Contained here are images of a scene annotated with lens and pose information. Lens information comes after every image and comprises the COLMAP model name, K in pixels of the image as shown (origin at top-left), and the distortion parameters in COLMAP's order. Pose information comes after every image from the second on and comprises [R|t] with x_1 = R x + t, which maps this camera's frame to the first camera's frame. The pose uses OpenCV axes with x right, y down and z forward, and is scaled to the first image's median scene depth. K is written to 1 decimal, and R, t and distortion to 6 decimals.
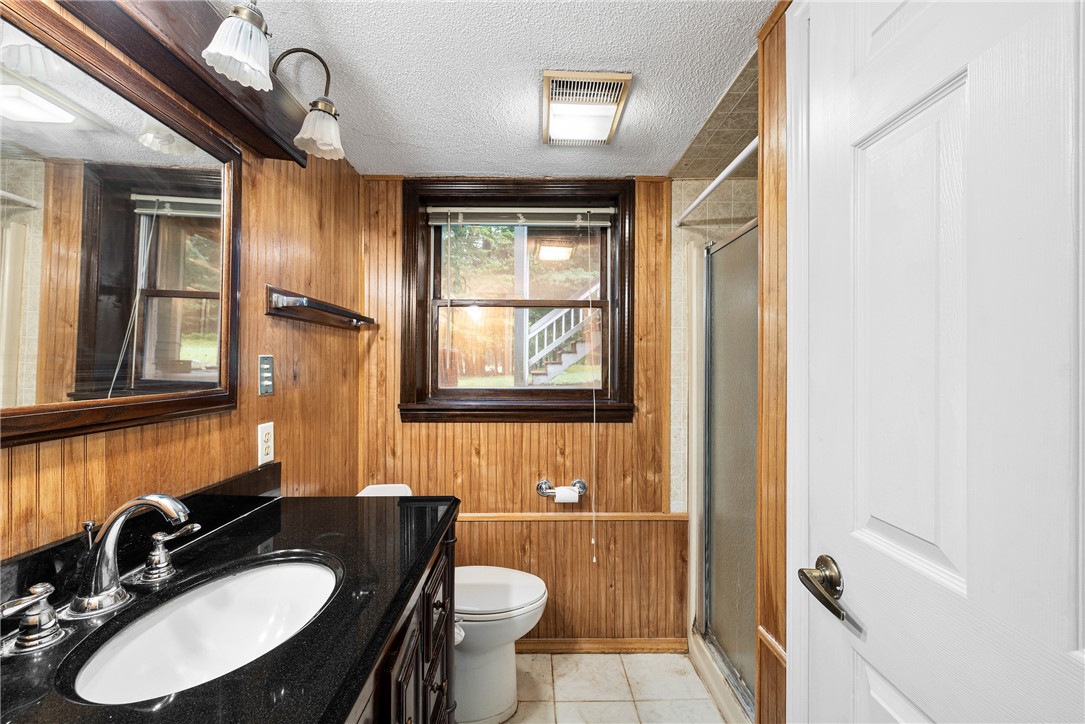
lens RADIAL K [[455.9, 0, 542.0], [0, 455.9, 359.8], [0, 0, 1]] dist [0.000042, 0.000077]
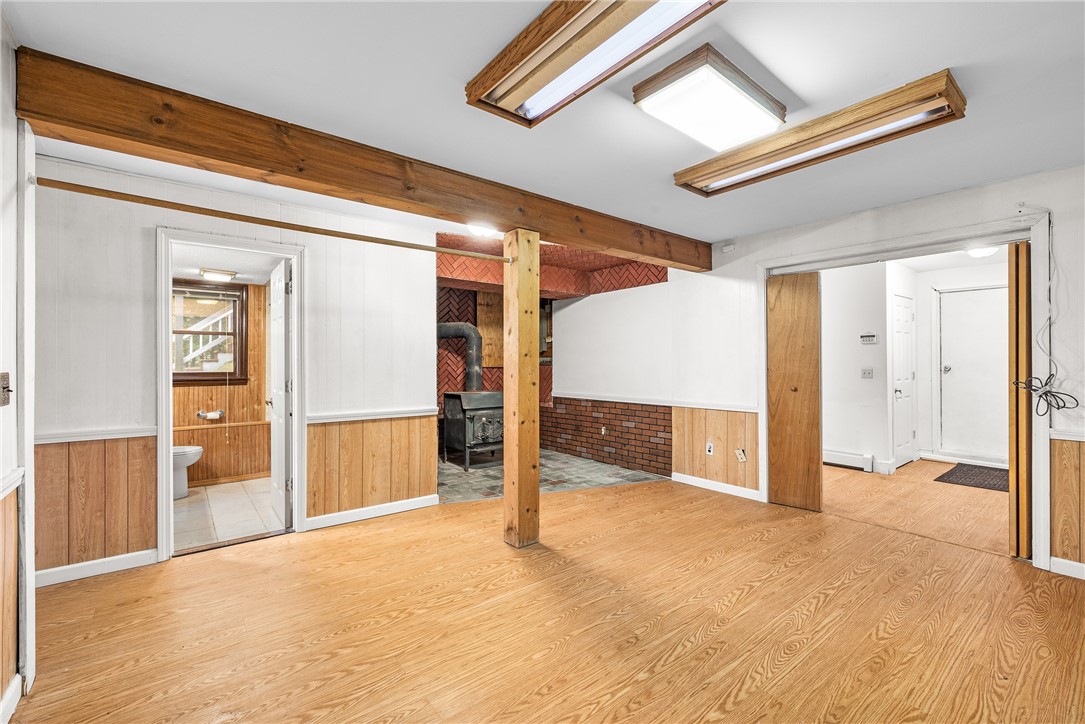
lens RADIAL K [[455.9, 0, 544.6], [0, 455.9, 358.9], [0, 0, 1]] dist [0.000042, 0.000077]
pose [[0.792979, 0.000326, 0.609248, -0.022838], [-0.001463, 0.999998, 0.001370, -0.005874], [-0.609247, -0.001978, 0.792978, -1.866798]]
